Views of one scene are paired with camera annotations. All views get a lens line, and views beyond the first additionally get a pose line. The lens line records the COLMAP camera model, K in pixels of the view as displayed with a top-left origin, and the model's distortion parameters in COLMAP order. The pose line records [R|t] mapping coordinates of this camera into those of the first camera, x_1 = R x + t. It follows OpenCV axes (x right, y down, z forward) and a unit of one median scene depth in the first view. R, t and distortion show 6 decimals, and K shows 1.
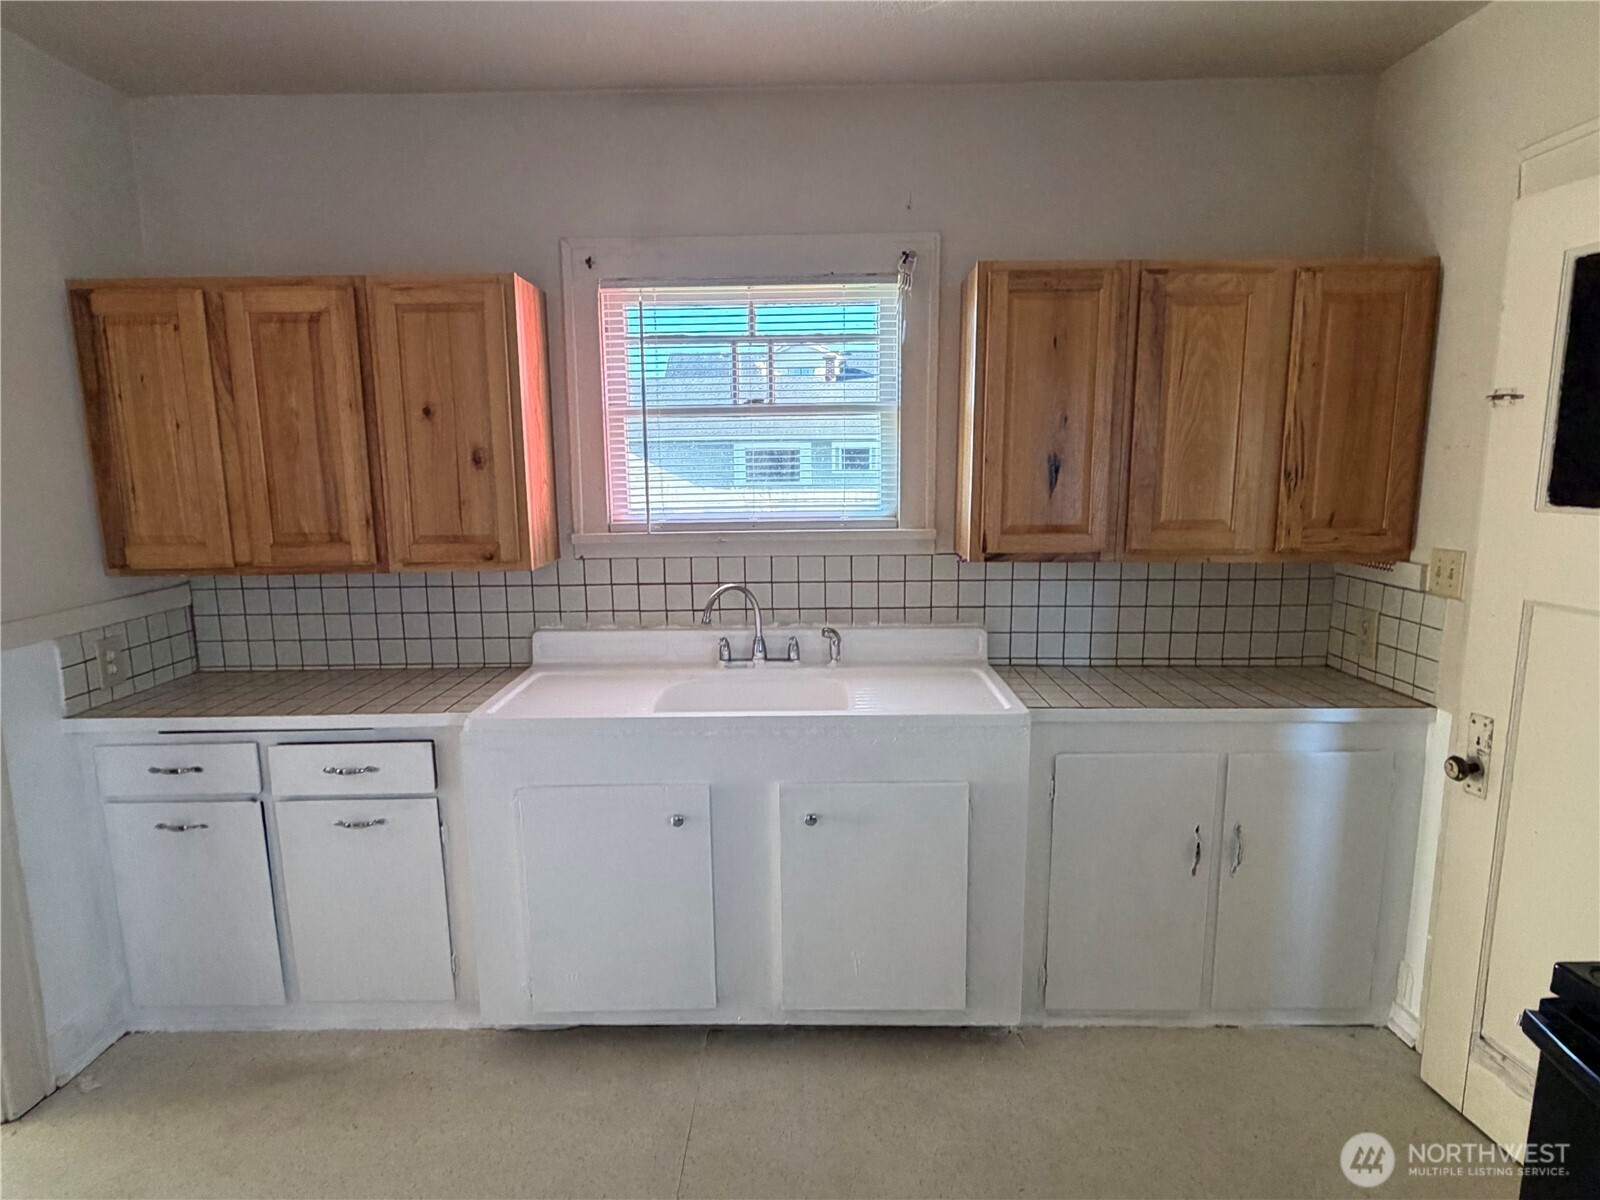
lens RADIAL K [[910.5, 0, 793.4], [0, 910.5, 603.2], [0, 0, 1]] dist [-0.028121, 0.000363]
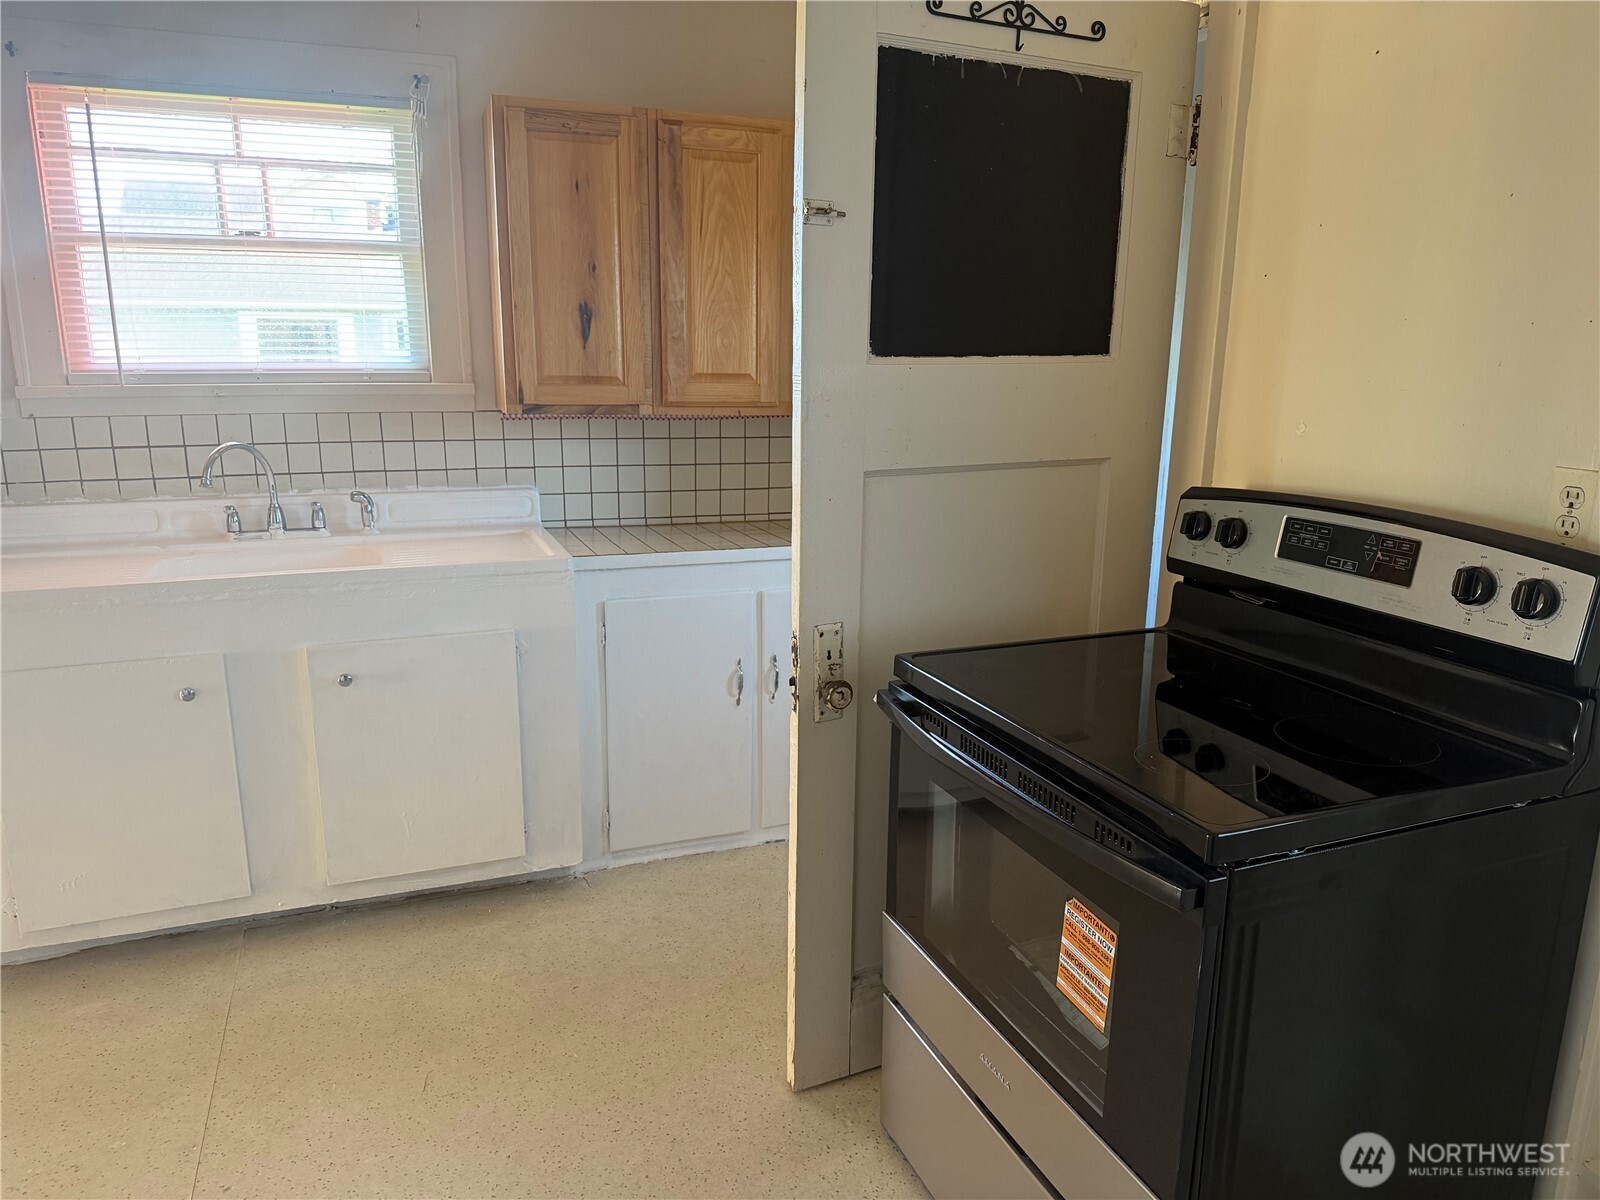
lens RADIAL K [[1109.6, 0, 804.1], [0, 1109.6, 597.1], [0, 0, 1]] dist [0.052658, -0.080282]
pose [[0.923231, -0.066389, 0.378467, 0.022340], [0.040453, 0.996281, 0.076080, 0.072862], [-0.382110, -0.054929, 0.922483, -0.237406]]
